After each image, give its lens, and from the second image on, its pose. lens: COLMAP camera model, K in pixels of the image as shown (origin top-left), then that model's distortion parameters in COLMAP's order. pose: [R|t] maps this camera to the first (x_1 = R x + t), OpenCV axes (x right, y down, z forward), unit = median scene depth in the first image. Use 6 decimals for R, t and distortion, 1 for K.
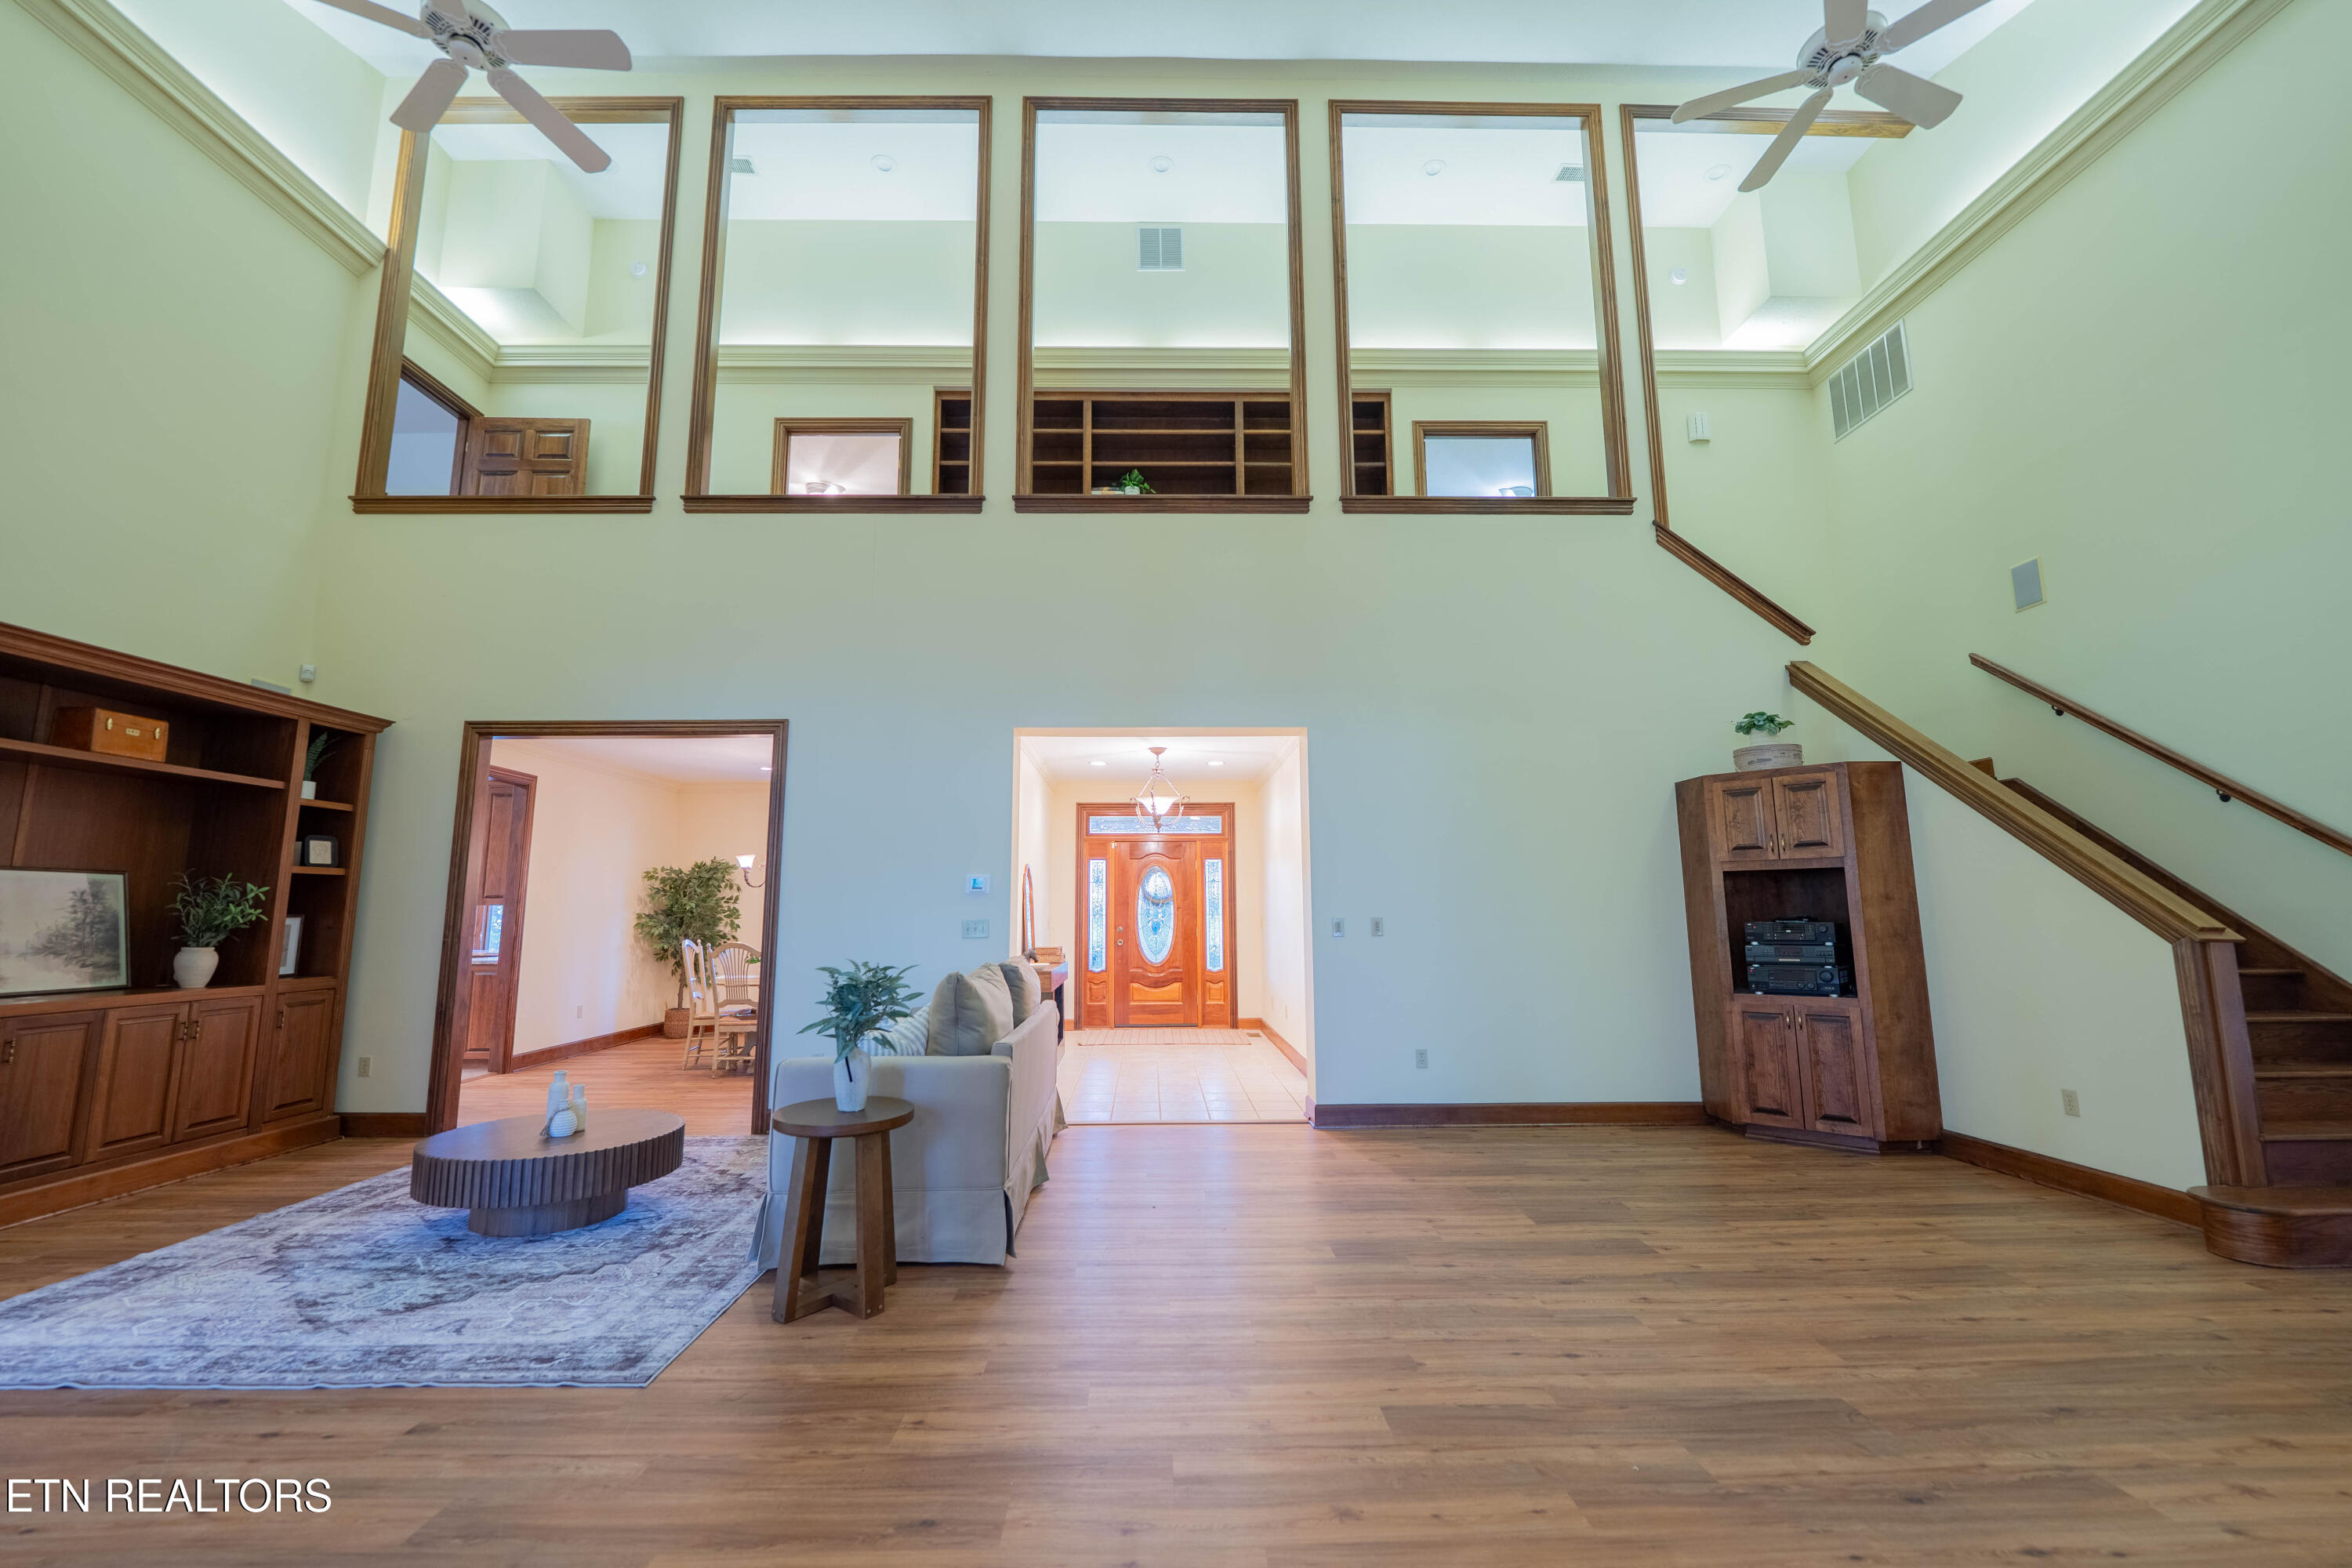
lens RADIAL K [[954.1, 0, 1168.1], [0, 954.1, 780.0], [0, 0, 1]] dist [-0.012493, 0.000475]
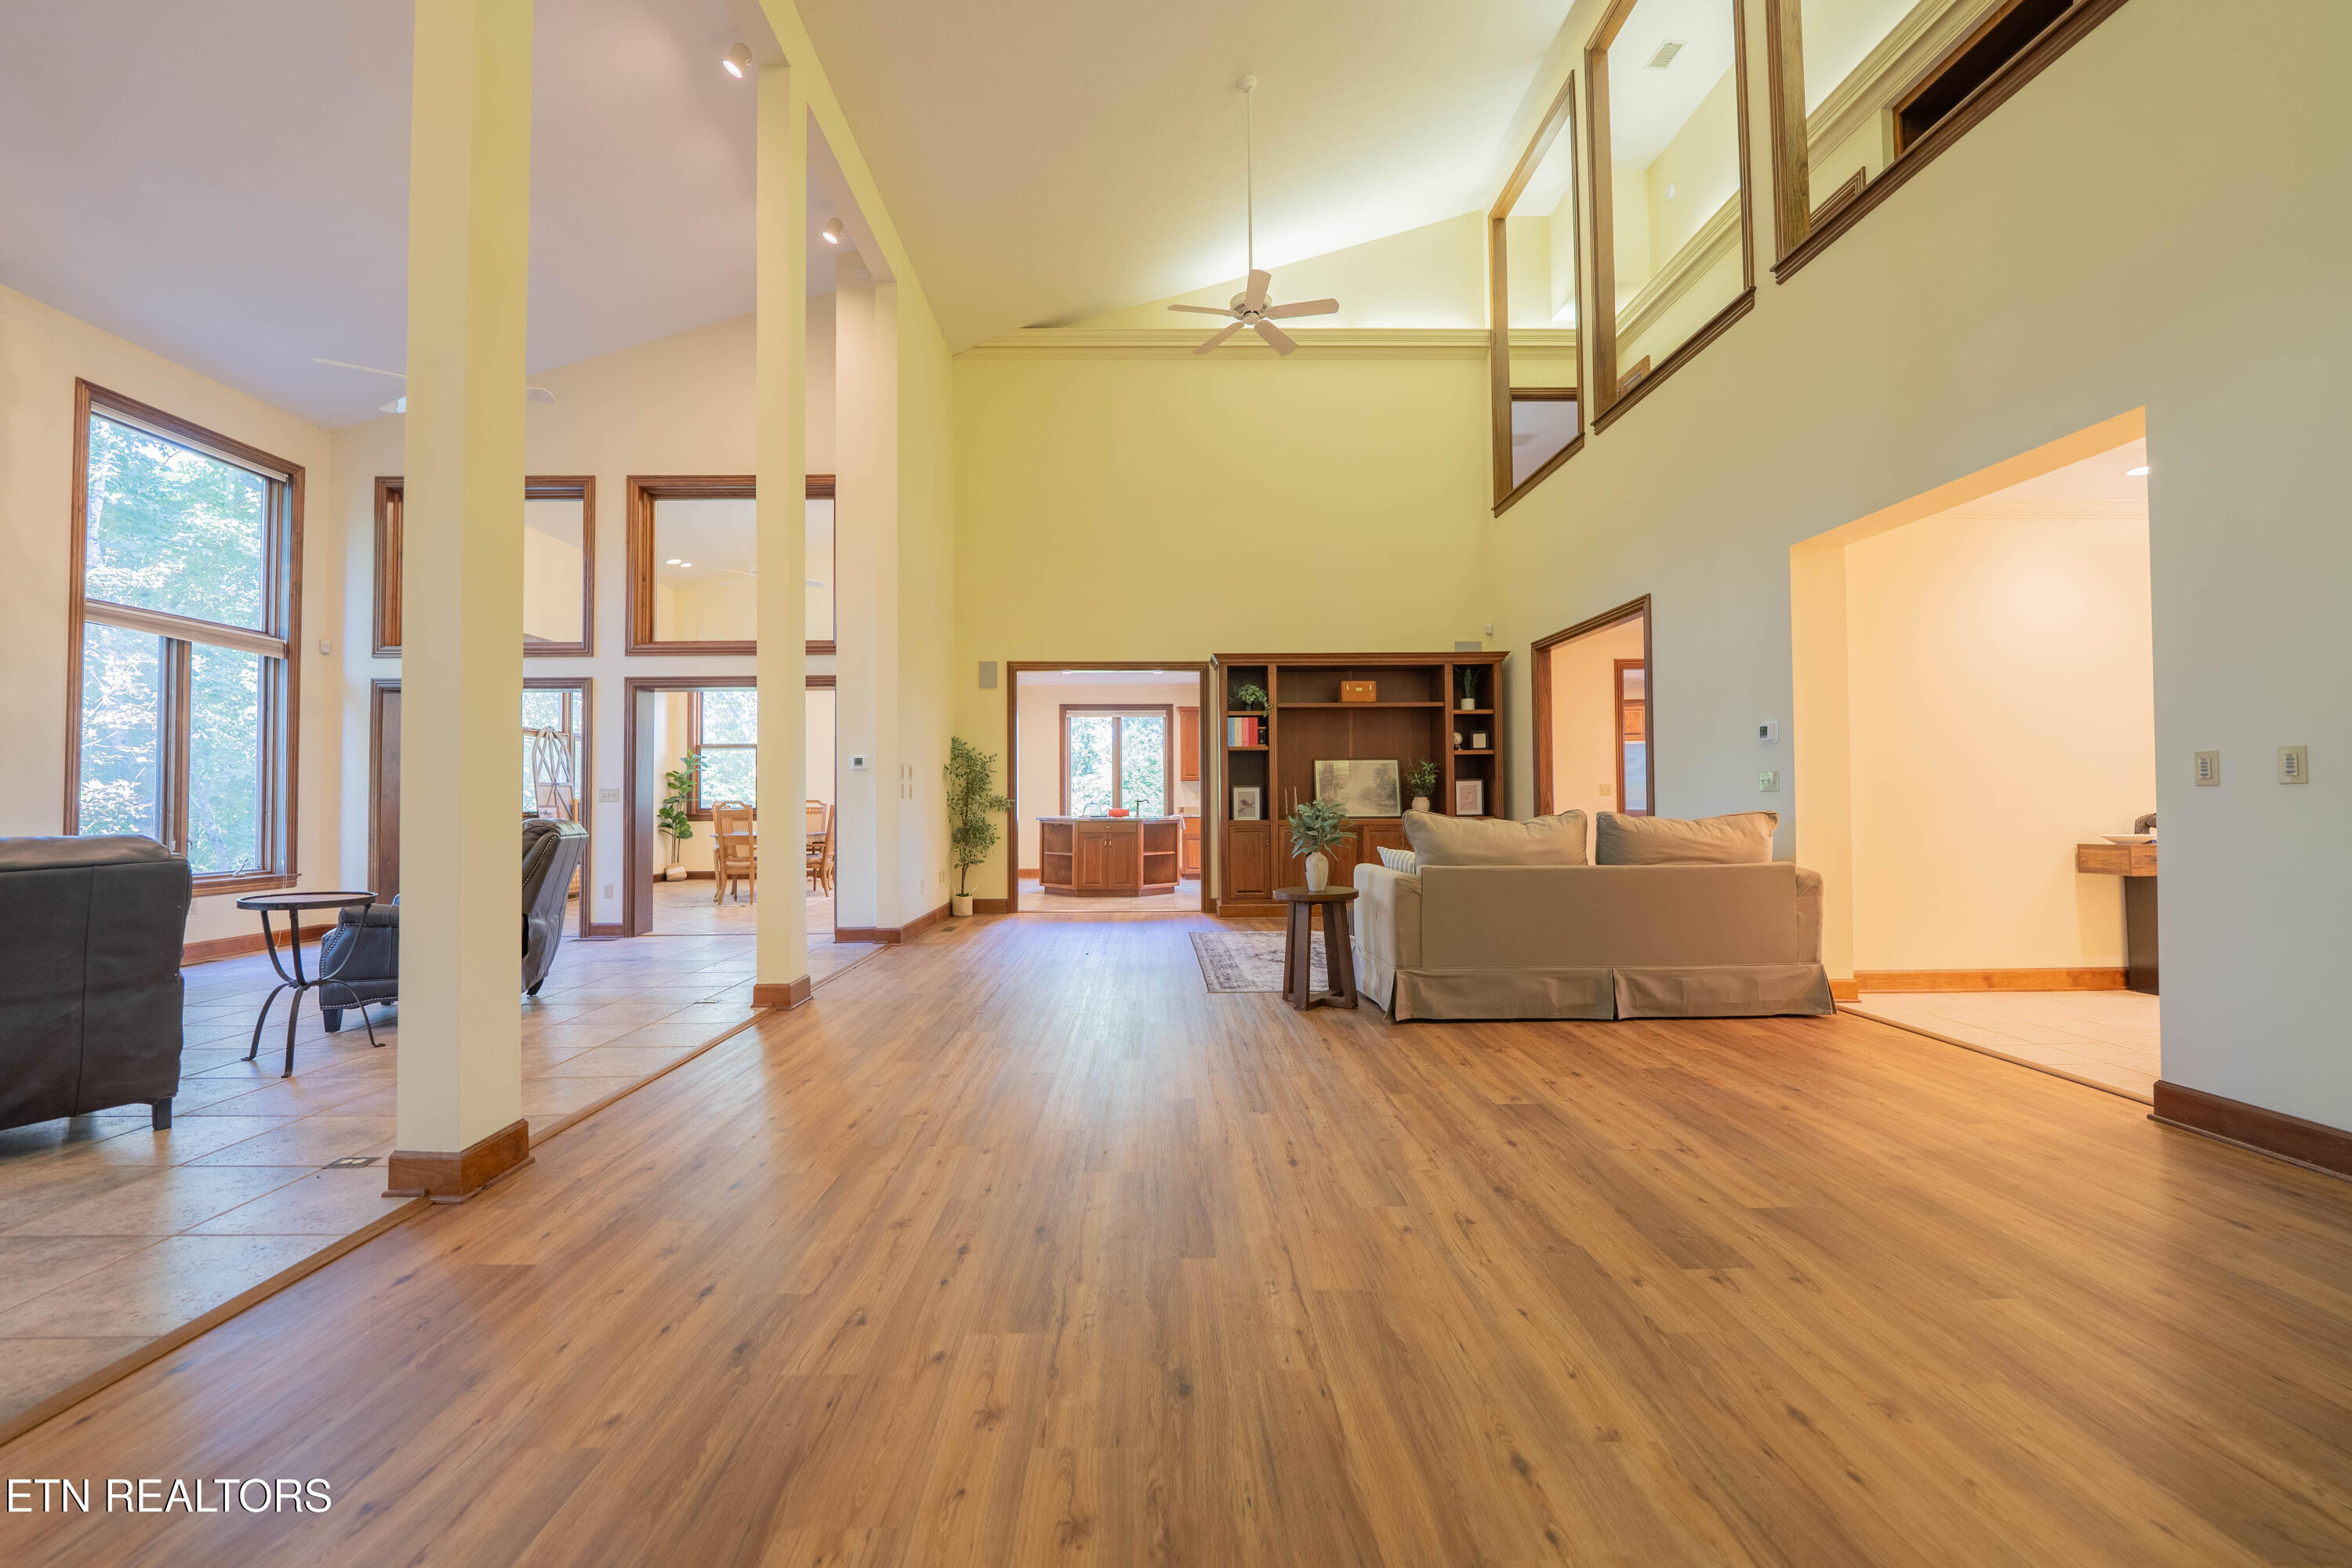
lens RADIAL K [[954.1, 0, 1168.1], [0, 954.1, 780.0], [0, 0, 1]] dist [-0.012493, 0.000475]
pose [[0.002118, -0.015195, -0.999882, 0.767742], [0.147220, 0.988994, -0.014717, 0.091814], [0.989101, -0.147172, 0.004331, 0.472151]]
